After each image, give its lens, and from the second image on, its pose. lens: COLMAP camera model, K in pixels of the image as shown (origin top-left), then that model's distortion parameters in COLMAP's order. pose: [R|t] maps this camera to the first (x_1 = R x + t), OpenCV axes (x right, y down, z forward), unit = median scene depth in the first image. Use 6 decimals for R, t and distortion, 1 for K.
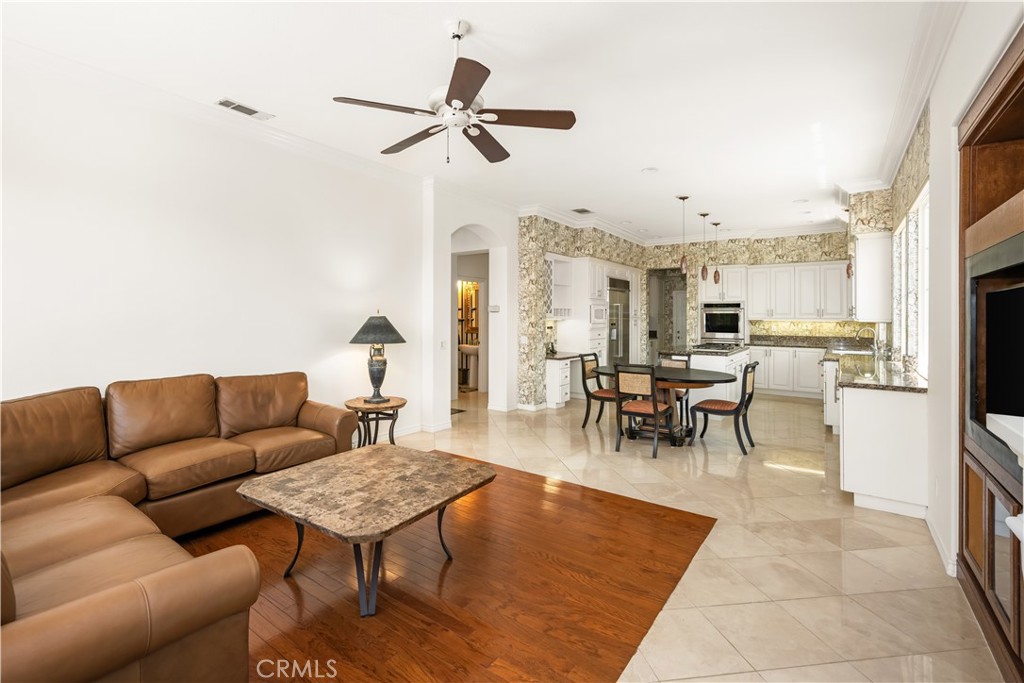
lens RADIAL K [[457.4, 0, 485.8], [0, 457.4, 309.5], [0, 0, 1]] dist [-0.002124, -0.000226]
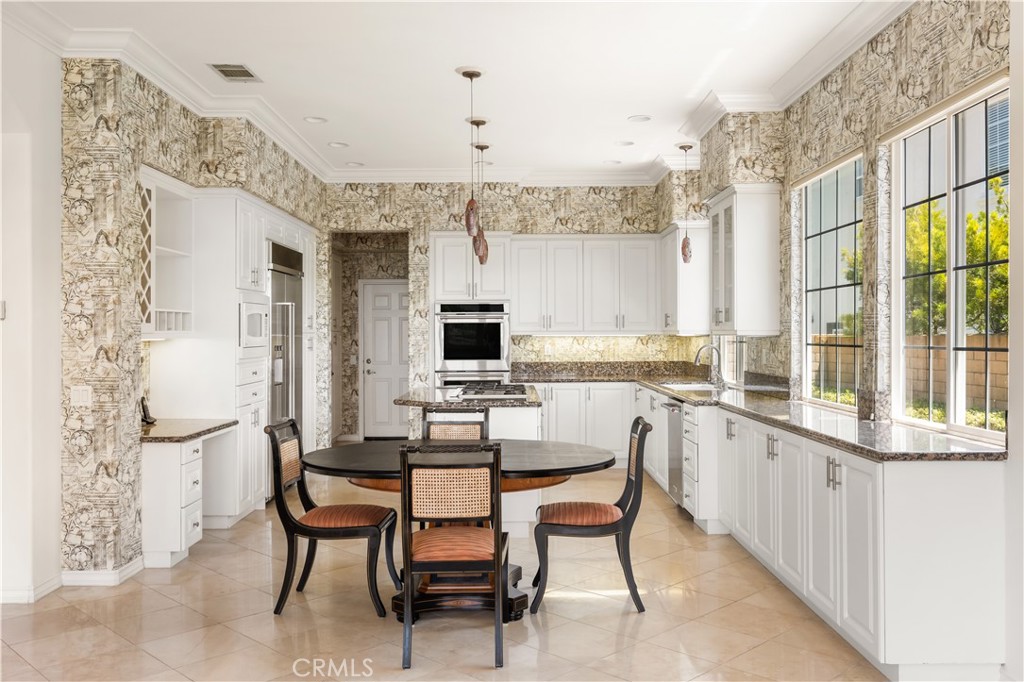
lens RADIAL K [[869.7, 0, 515.7], [0, 869.7, 323.0], [0, 0, 1]] dist [-0.006918, 0.007066]
pose [[0.789118, -0.002355, 0.614237, -0.062589], [-0.000201, 0.999992, 0.004091, 0.004970], [-0.614241, -0.003352, 0.789111, 0.214752]]
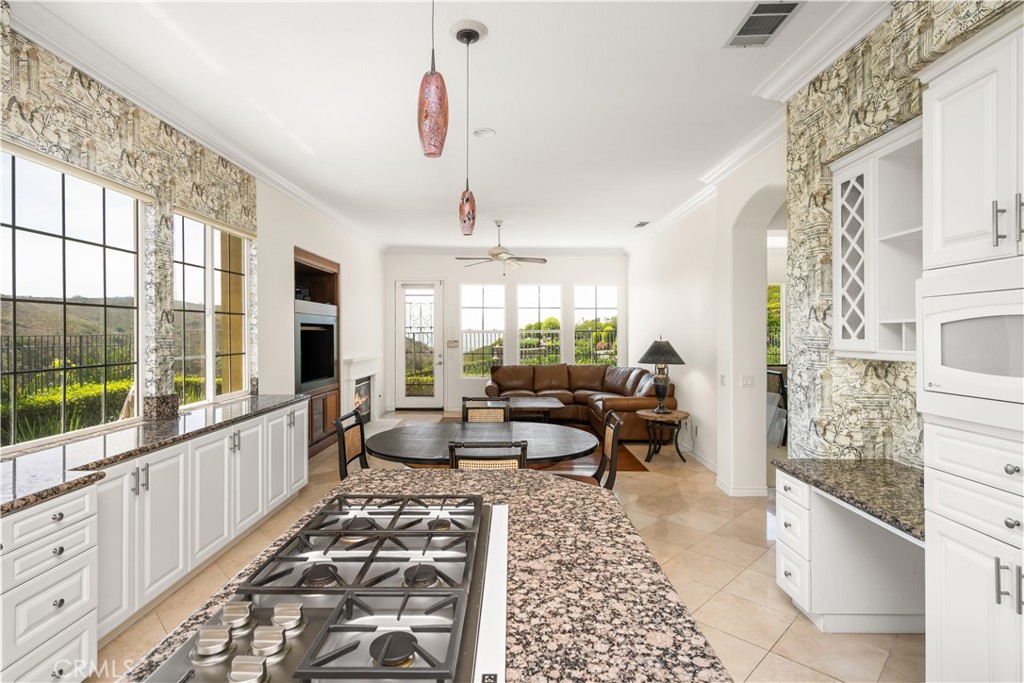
lens RADIAL K [[507.1, 0, 513.3], [0, 507.1, 330.4], [0, 0, 1]] dist [0.000407, 0.000050]
pose [[-0.790389, -0.007803, -0.612556, 0.528012], [0.005488, 0.999789, -0.019817, 0.007635], [0.612581, -0.019025, -0.790179, 1.085768]]
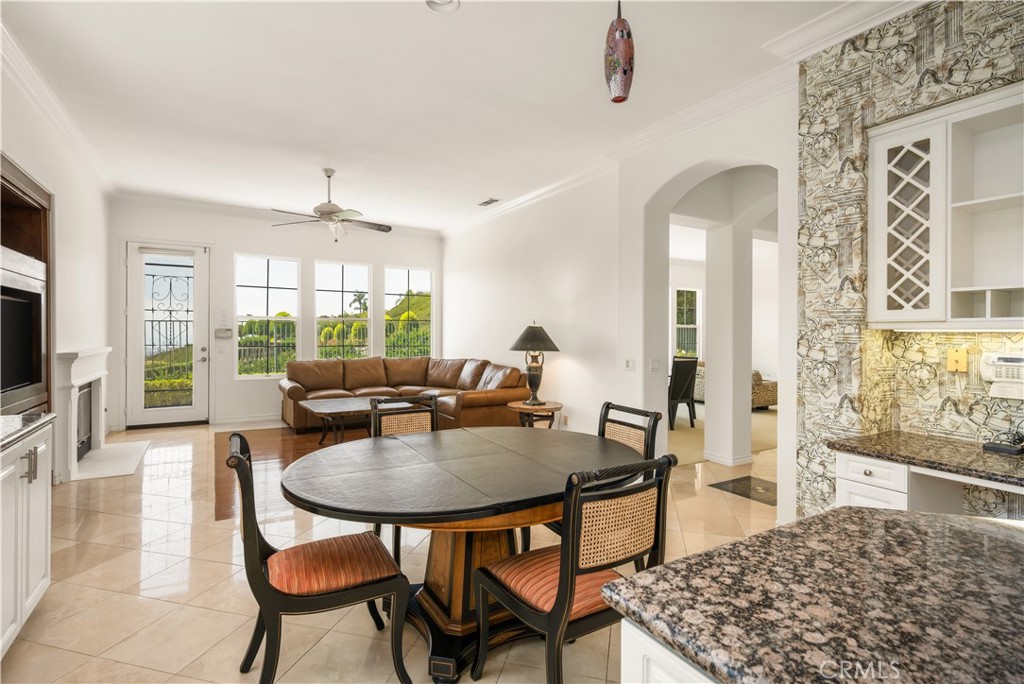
lens RADIAL K [[490.4, 0, 514.0], [0, 490.4, 333.8], [0, 0, 1]] dist [0.000768, 0.000269]
pose [[-0.361457, -0.005856, -0.932370, 0.529755], [0.004186, 0.999960, -0.007903, 0.025512], [0.932379, -0.006759, -0.361418, 0.828627]]
